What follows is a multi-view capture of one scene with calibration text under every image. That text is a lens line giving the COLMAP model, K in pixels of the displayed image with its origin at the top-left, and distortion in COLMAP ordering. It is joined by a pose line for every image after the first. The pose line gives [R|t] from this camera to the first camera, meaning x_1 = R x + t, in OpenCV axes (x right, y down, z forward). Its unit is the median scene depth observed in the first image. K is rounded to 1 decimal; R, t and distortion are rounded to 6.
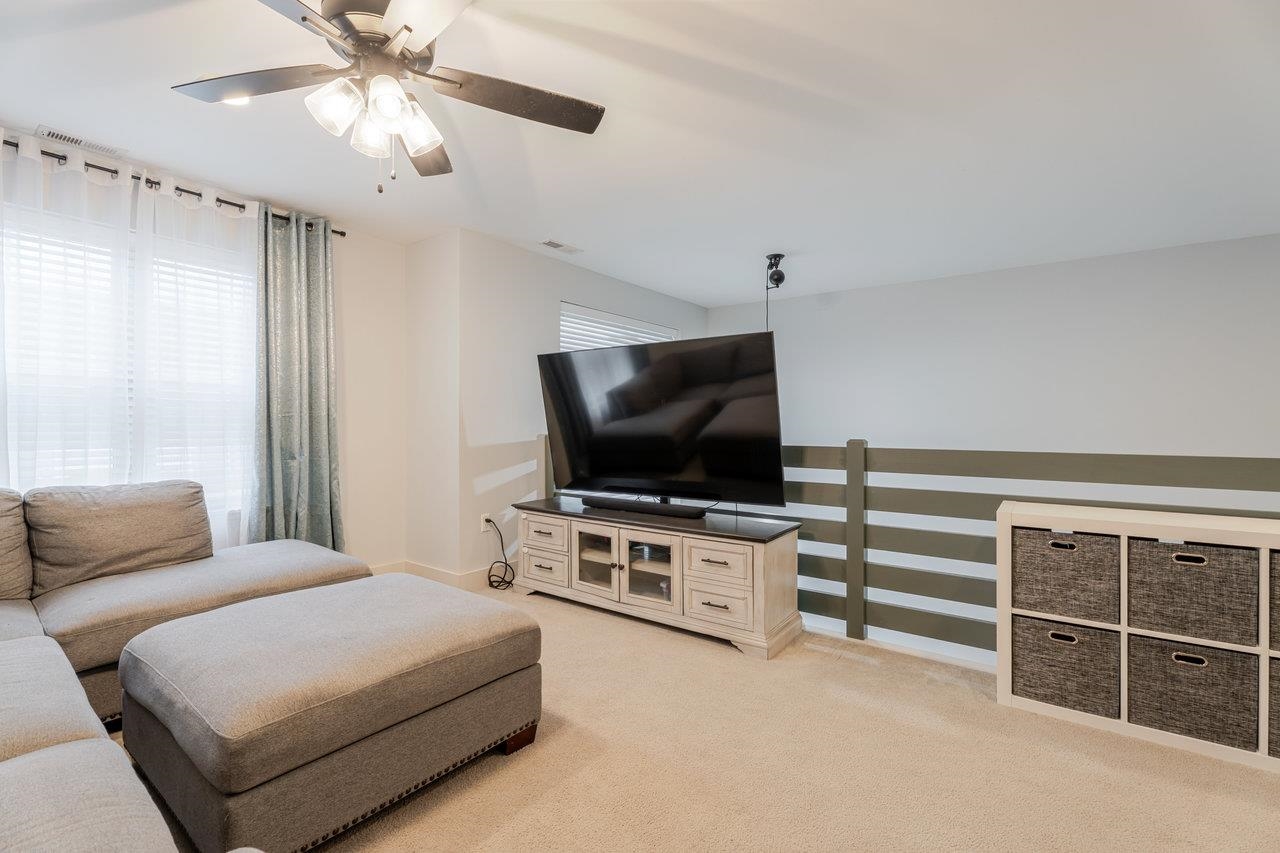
lens RADIAL K [[561.2, 0, 640.1], [0, 561.2, 424.7], [0, 0, 1]] dist [-0.001303, 0.000140]
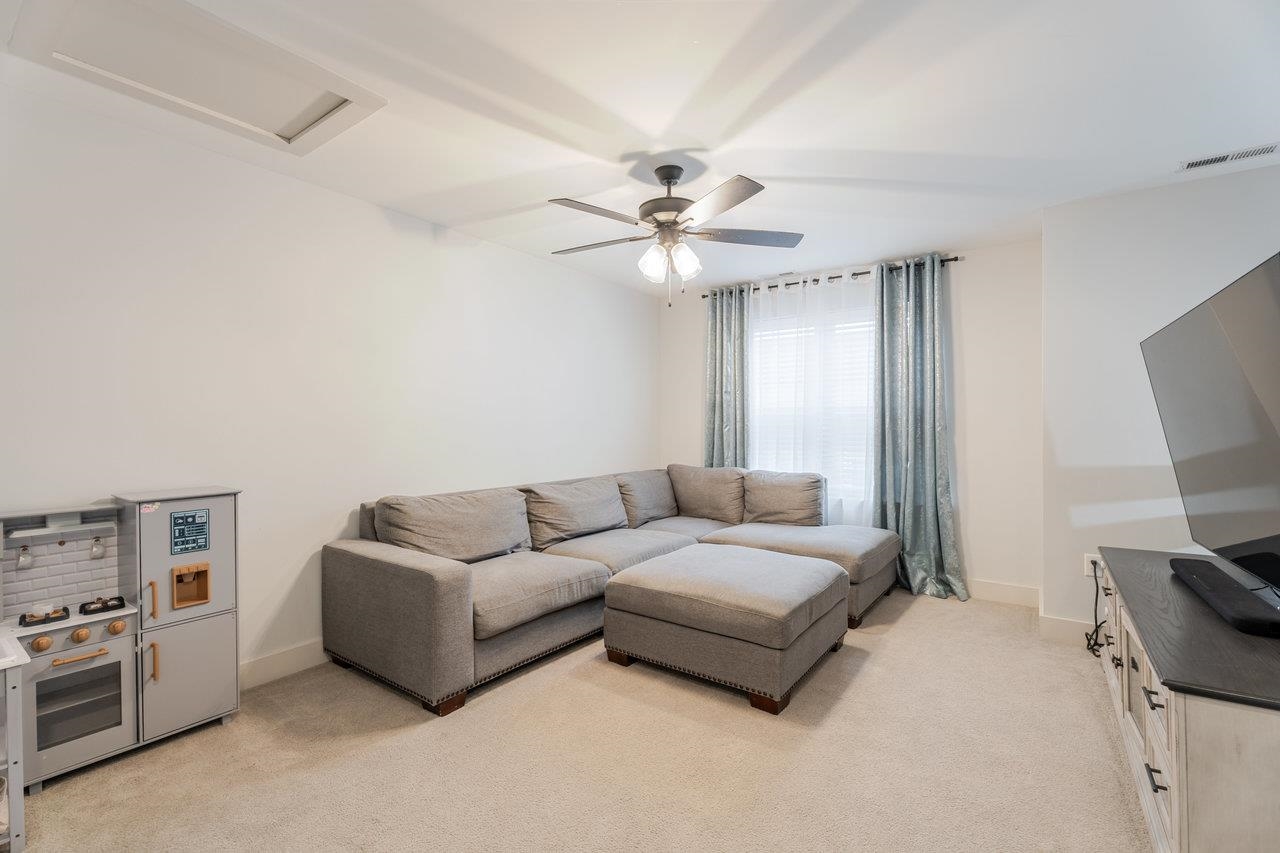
lens RADIAL K [[561.2, 0, 639.8], [0, 561.2, 428.2], [0, 0, 1]] dist [-0.001303, 0.000140]
pose [[0.019465, -0.001781, -0.999809, 0.811512], [0.004534, 0.999988, -0.001693, -0.027392], [0.999800, -0.004501, 0.019473, 0.577790]]
